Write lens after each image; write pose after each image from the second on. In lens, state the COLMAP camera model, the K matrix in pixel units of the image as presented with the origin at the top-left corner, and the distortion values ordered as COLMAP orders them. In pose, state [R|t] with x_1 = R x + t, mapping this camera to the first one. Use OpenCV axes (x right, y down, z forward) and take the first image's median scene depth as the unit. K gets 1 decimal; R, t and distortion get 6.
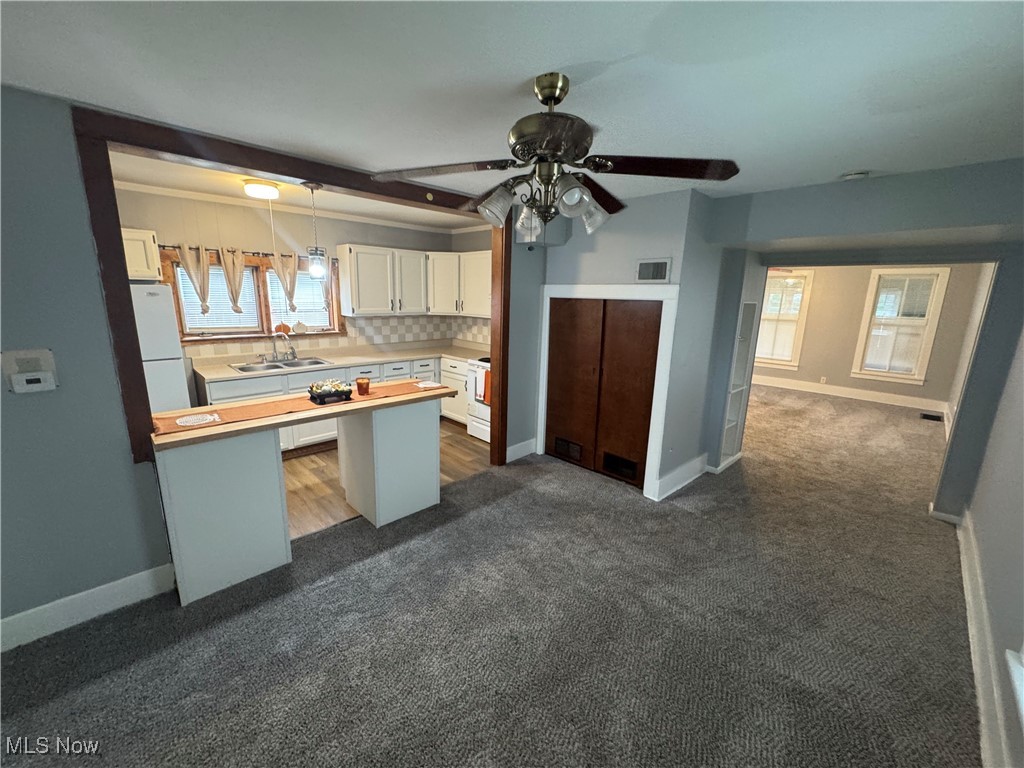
lens RADIAL K [[409.1, 0, 509.1], [0, 409.1, 386.8], [0, 0, 1]] dist [-0.004083, -0.000124]
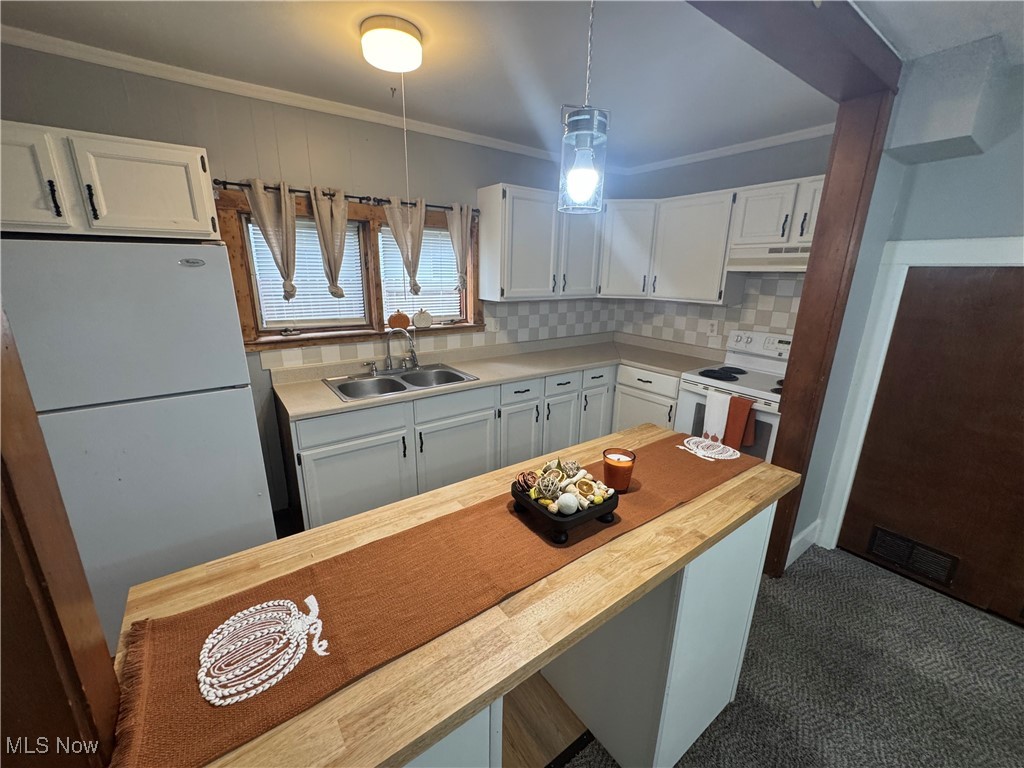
lens RADIAL K [[409.1, 0, 509.7], [0, 409.1, 386.1], [0, 0, 1]] dist [-0.004083, -0.000124]
pose [[0.988247, 0.032505, -0.149370, -0.288689], [-0.025208, 0.998406, 0.050492, -0.078594], [0.150774, -0.046133, 0.987491, 0.393035]]
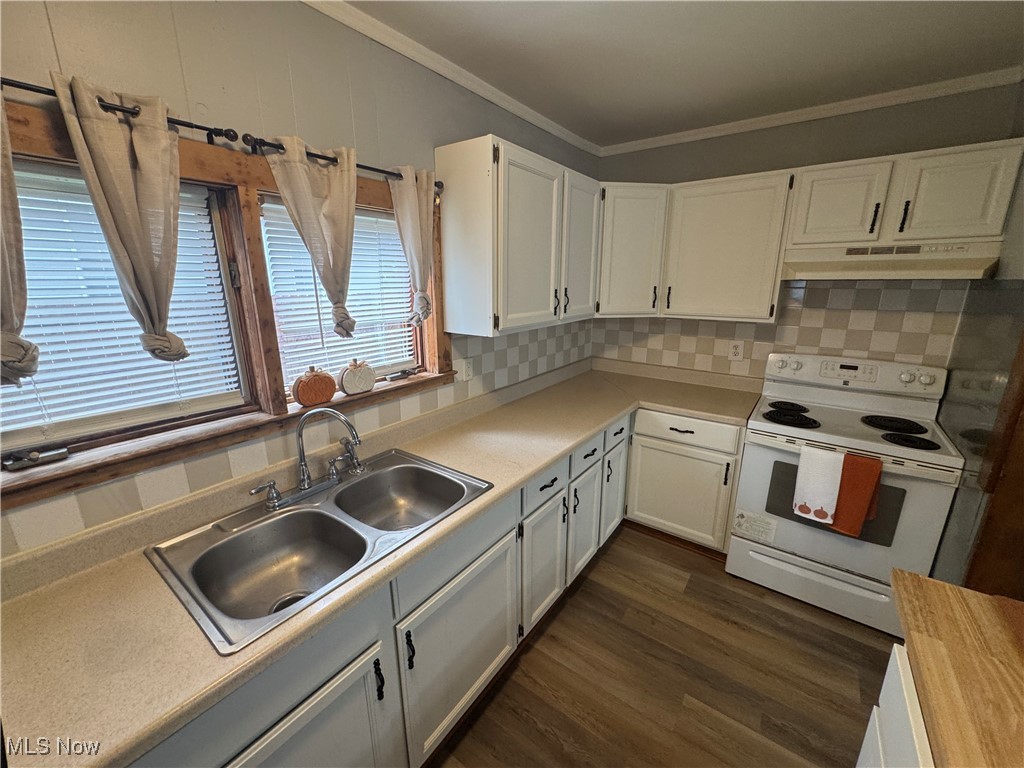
lens RADIAL K [[409.1, 0, 510.2], [0, 409.1, 385.6], [0, 0, 1]] dist [-0.004083, -0.000124]
pose [[0.987158, -0.066589, 0.145206, -0.456628], [0.061584, 0.997351, 0.038697, -0.151066], [-0.147398, -0.029257, 0.988644, 0.663095]]
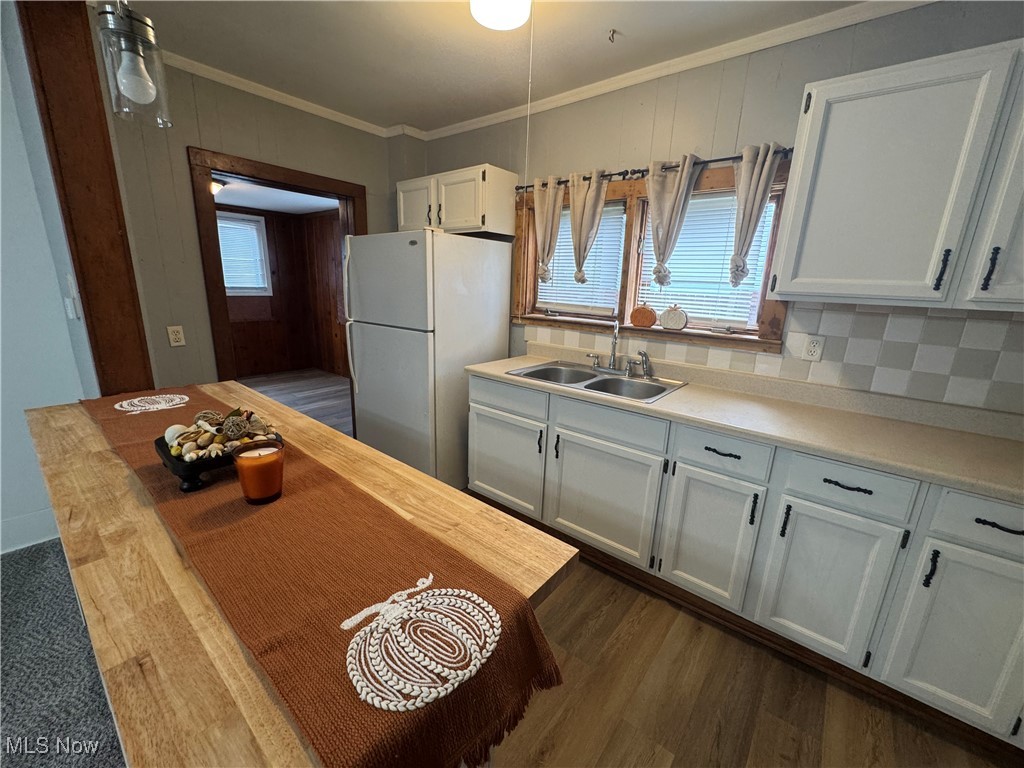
lens RADIAL K [[409.1, 0, 511.2], [0, 409.1, 384.2], [0, 0, 1]] dist [-0.004083, -0.000124]
pose [[0.108329, 0.224931, -0.968334, -0.038560], [-0.253006, 0.948230, 0.191957, -0.120259], [0.961381, 0.224200, 0.159630, 0.788644]]
